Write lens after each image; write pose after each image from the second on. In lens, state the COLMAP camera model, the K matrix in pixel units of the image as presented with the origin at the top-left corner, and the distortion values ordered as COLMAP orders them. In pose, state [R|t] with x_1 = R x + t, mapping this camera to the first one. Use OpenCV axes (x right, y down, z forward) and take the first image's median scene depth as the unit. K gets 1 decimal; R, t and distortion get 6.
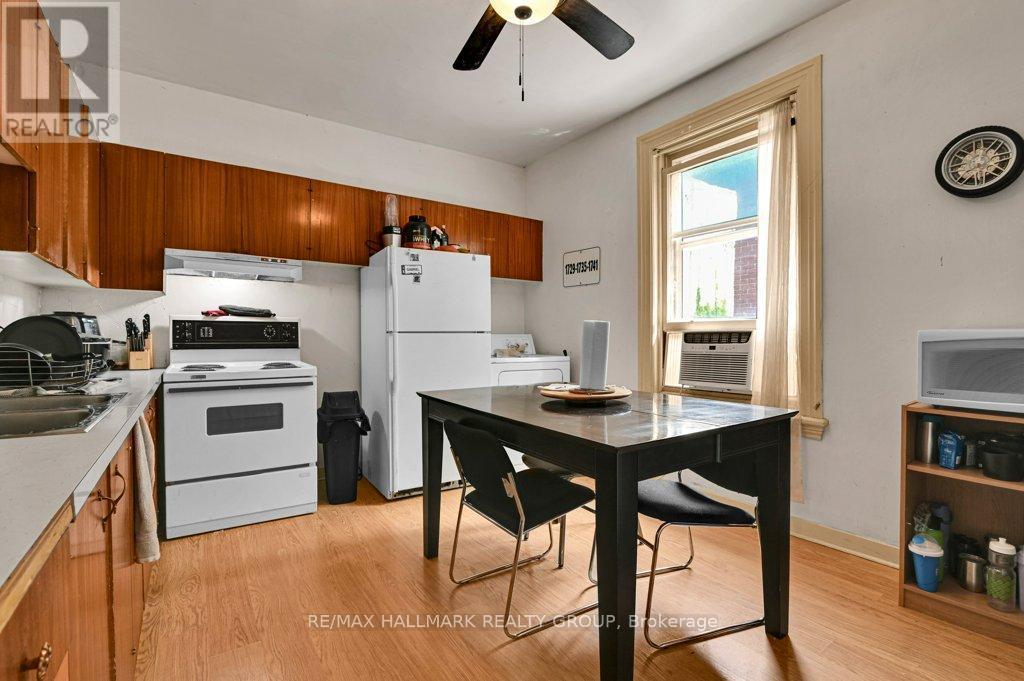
lens RADIAL K [[473.2, 0, 511.8], [0, 473.2, 340.1], [0, 0, 1]] dist [-0.001098, -0.000121]
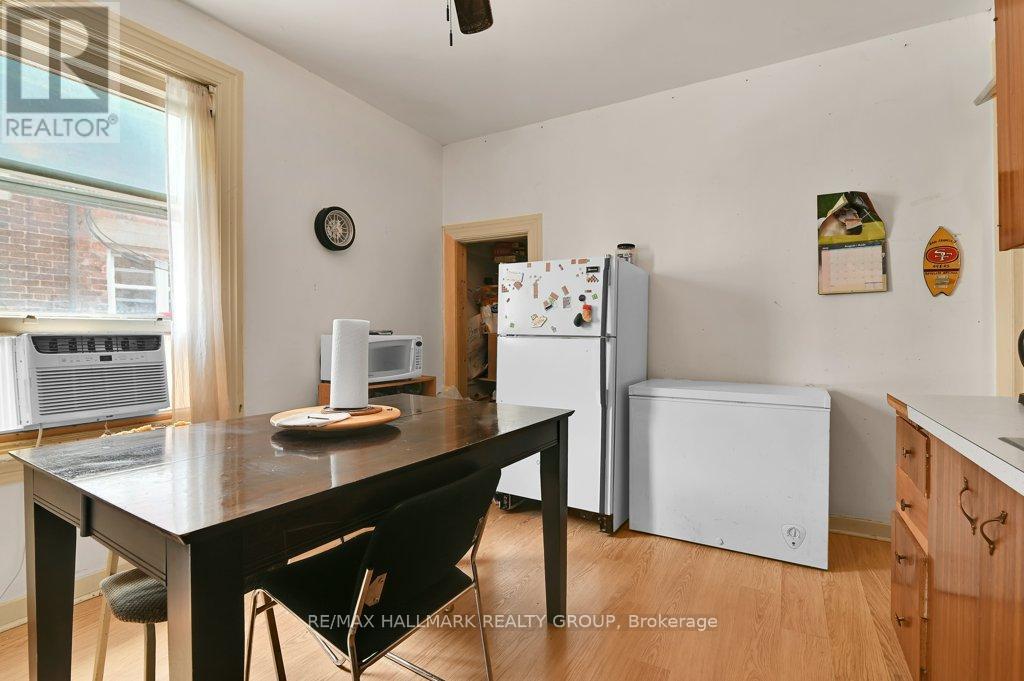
lens RADIAL K [[473.2, 0, 510.8], [0, 473.2, 339.0], [0, 0, 1]] dist [-0.001098, -0.000121]
pose [[-0.410042, -0.005675, 0.912049, -0.478730], [0.011245, 0.999873, 0.011276, -0.014240], [-0.911997, 0.014880, -0.409926, 0.780418]]
